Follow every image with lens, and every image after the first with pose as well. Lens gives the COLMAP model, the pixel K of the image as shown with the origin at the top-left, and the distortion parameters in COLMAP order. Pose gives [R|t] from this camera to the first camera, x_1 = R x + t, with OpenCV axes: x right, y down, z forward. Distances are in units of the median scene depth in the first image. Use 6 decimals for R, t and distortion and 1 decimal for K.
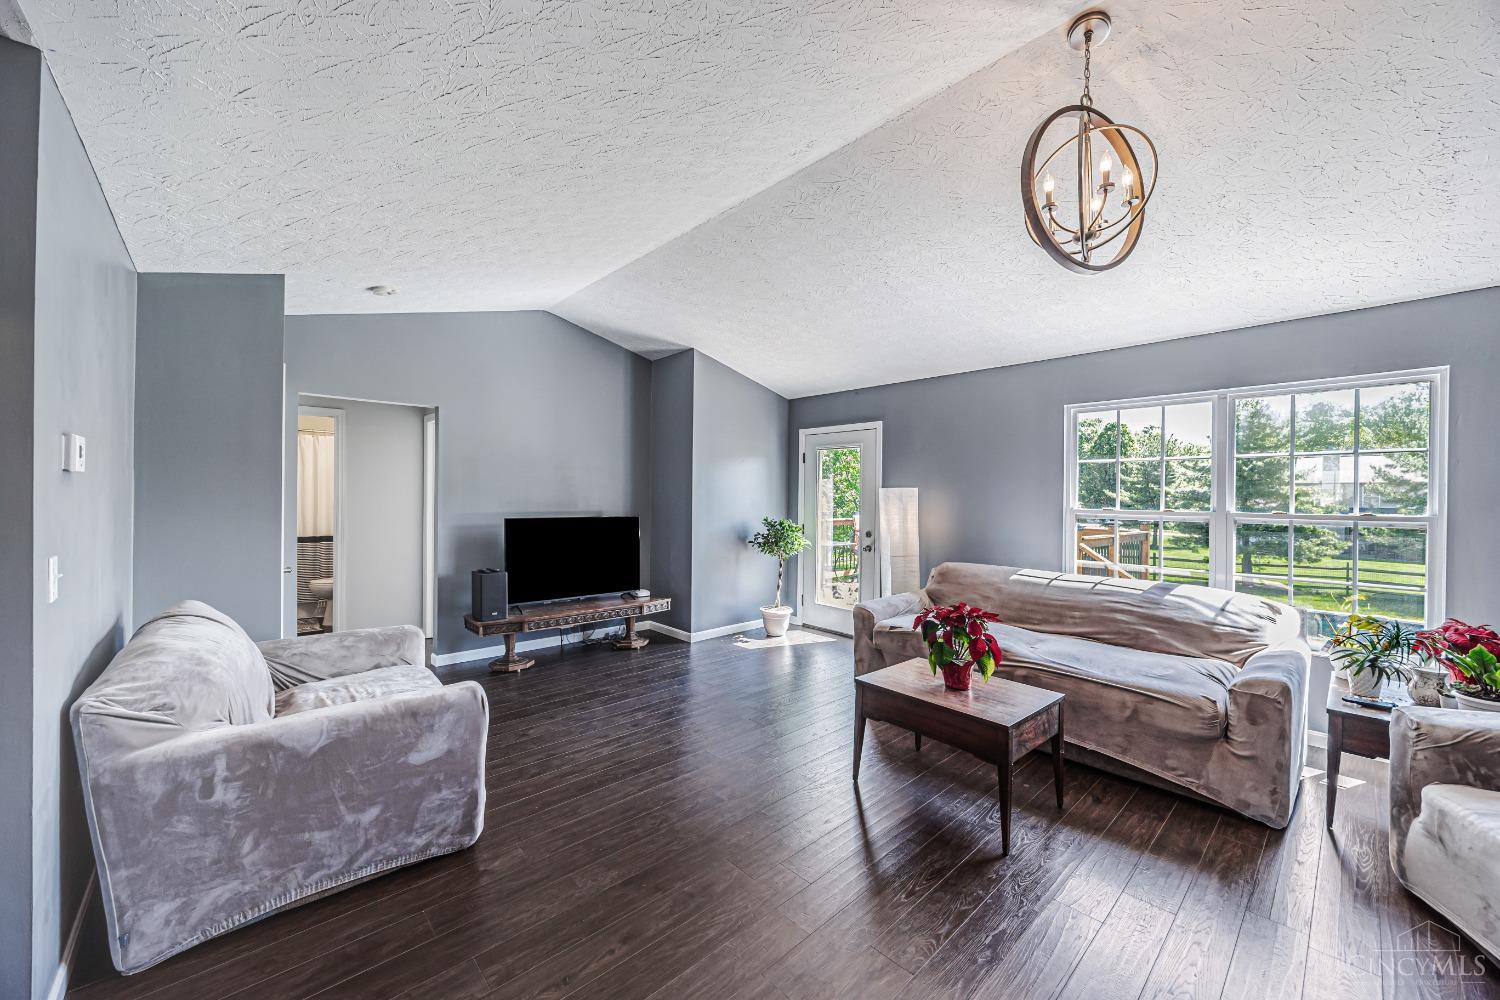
lens RADIAL K [[570.4, 0, 755.2], [0, 570.4, 495.3], [0, 0, 1]] dist [-0.005563, 0.000051]
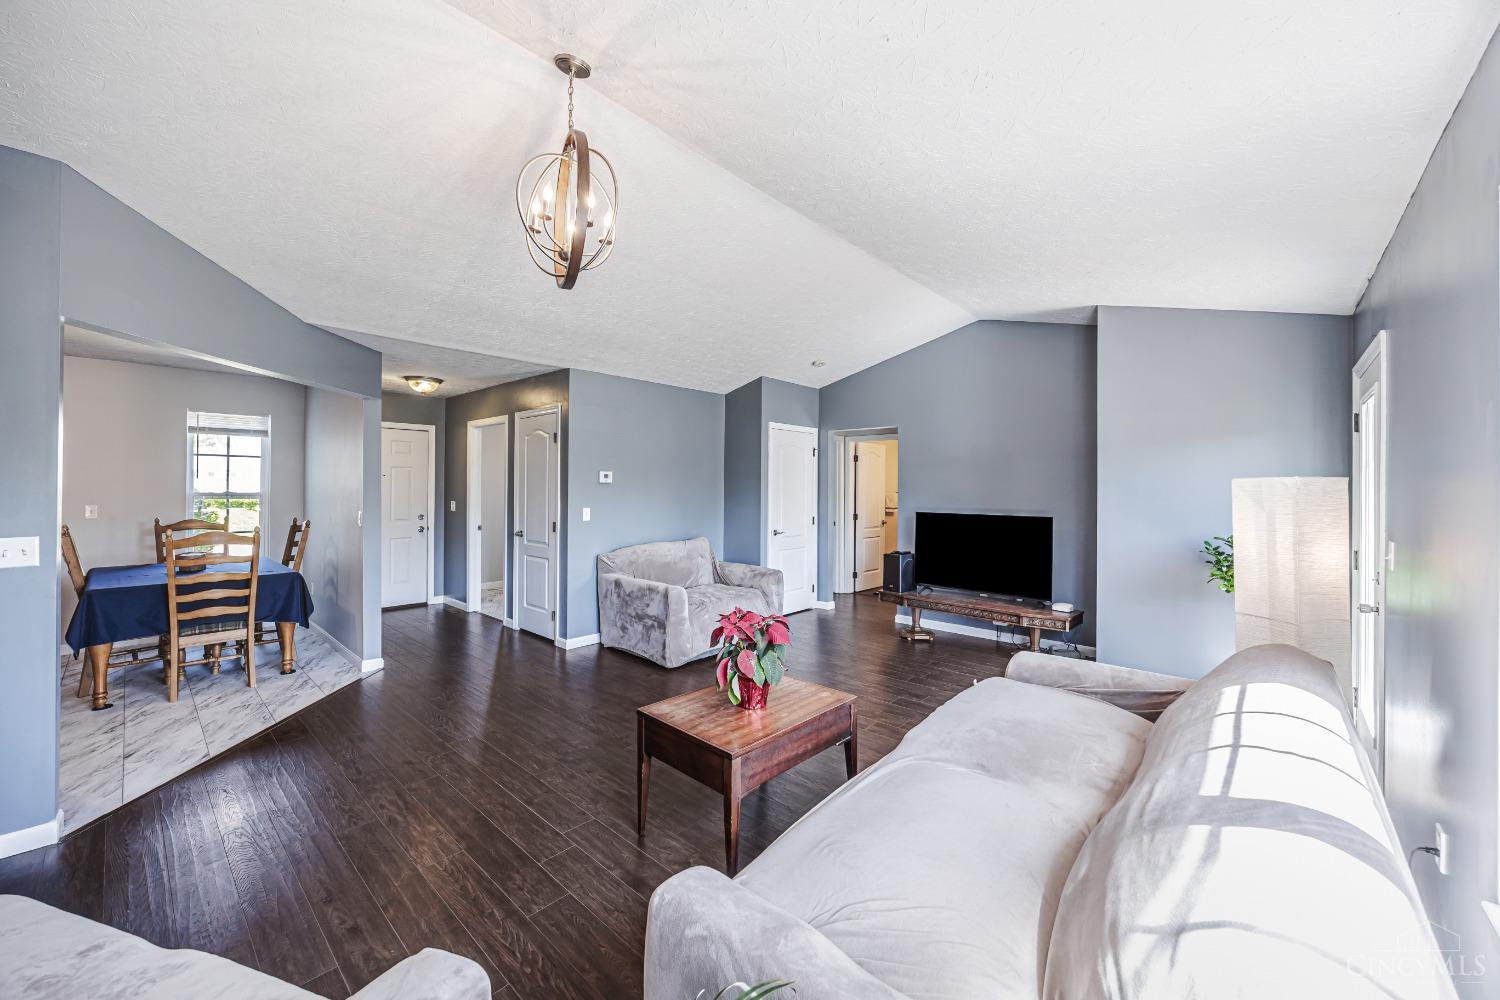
lens RADIAL K [[570.4, 0, 751.4], [0, 570.4, 492.3], [0, 0, 1]] dist [-0.005563, 0.000051]
pose [[0.087089, -0.001518, -0.996199, 0.955057], [-0.008443, 0.999962, -0.002262, 0.005048], [0.996165, 0.008608, 0.087073, 0.708594]]
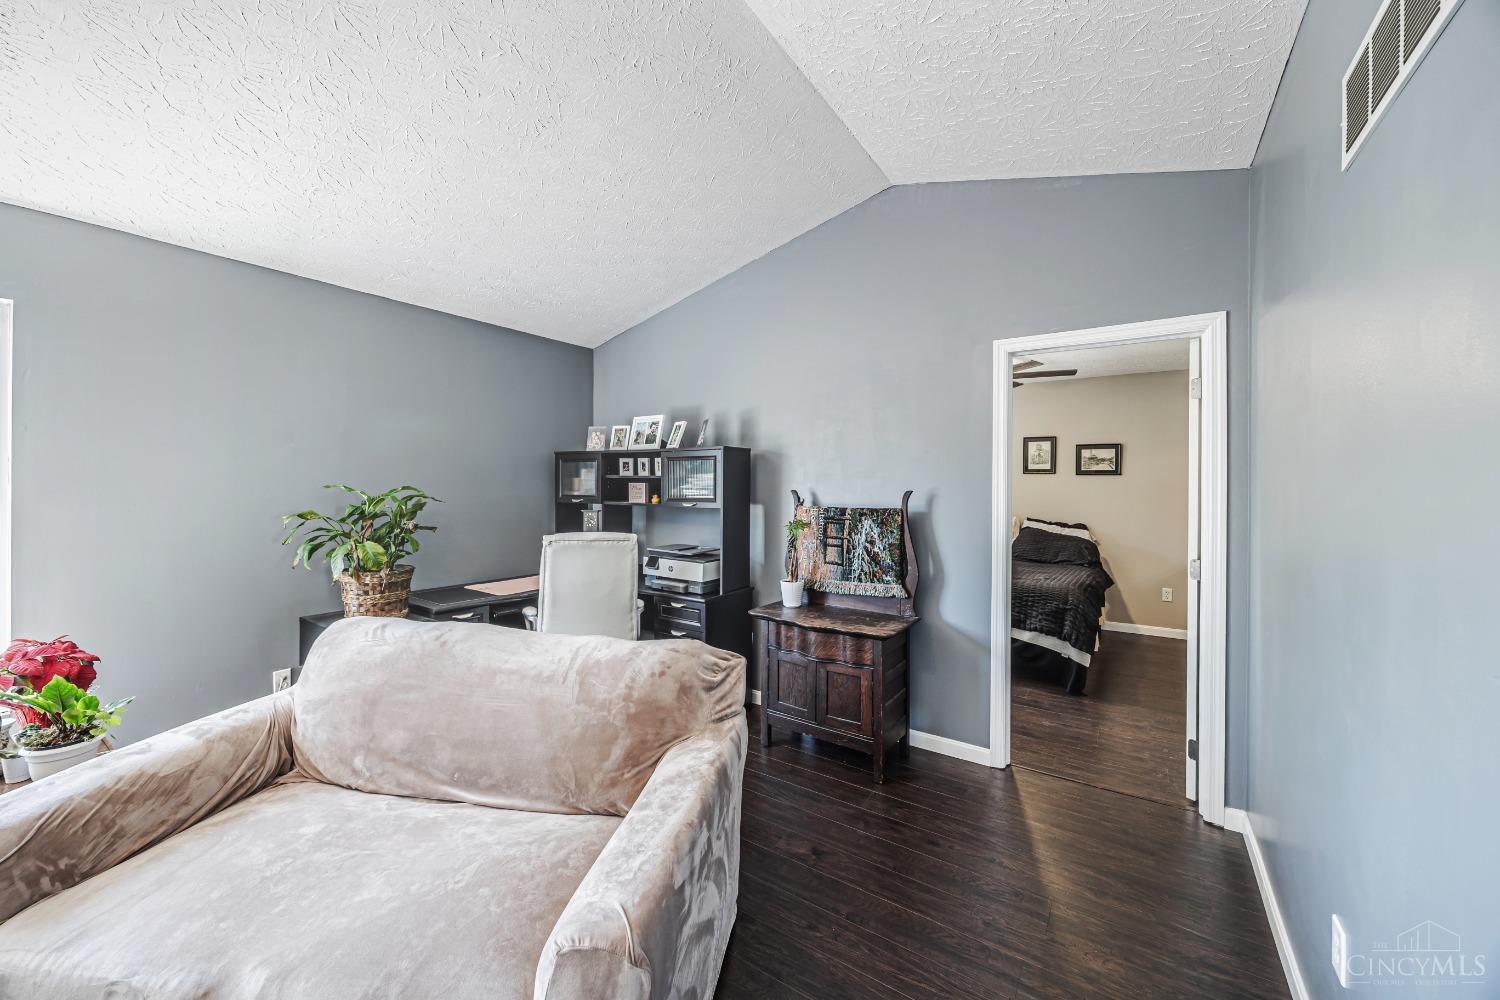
lens RADIAL K [[570.4, 0, 741.8], [0, 570.4, 478.5], [0, 0, 1]] dist [-0.005563, 0.000051]
pose [[-0.220590, -0.003952, 0.975359, 0.223708], [-0.005905, 0.999979, 0.002717, -0.000558], [-0.975349, -0.005160, -0.220609, 0.177868]]
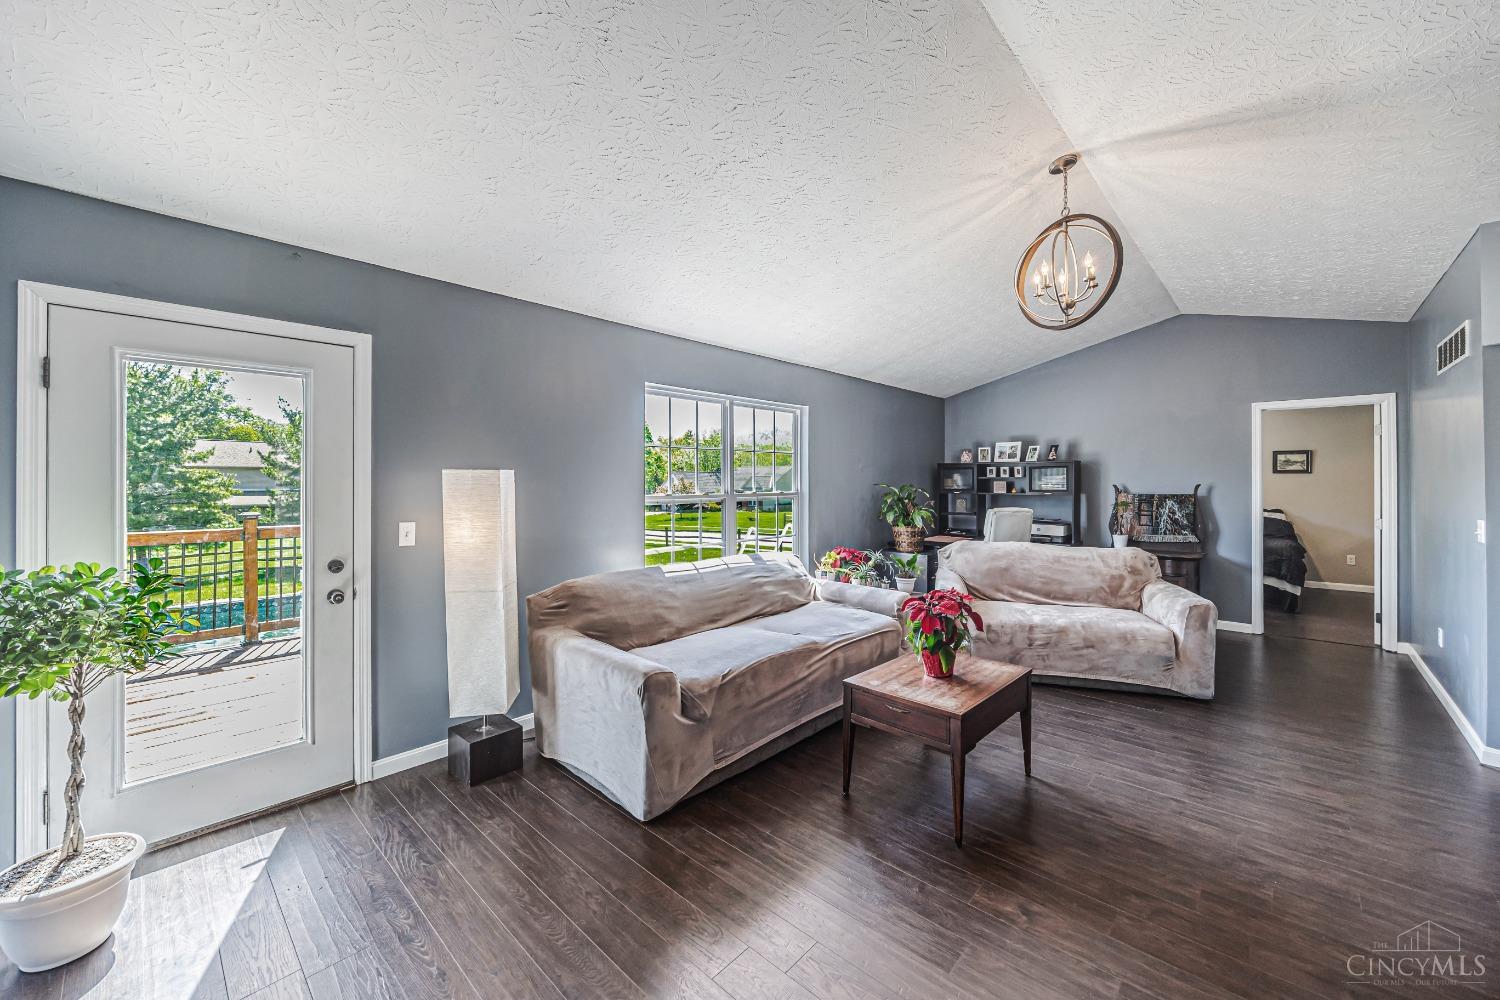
lens RADIAL K [[570.4, 0, 750.8], [0, 570.4, 477.6], [0, 0, 1]] dist [-0.005563, 0.000051]
pose [[-0.071145, -0.002580, 0.997463, -0.461040], [0.003327, 0.999990, 0.002824, -0.008097], [-0.997460, 0.003519, -0.071135, 1.072636]]
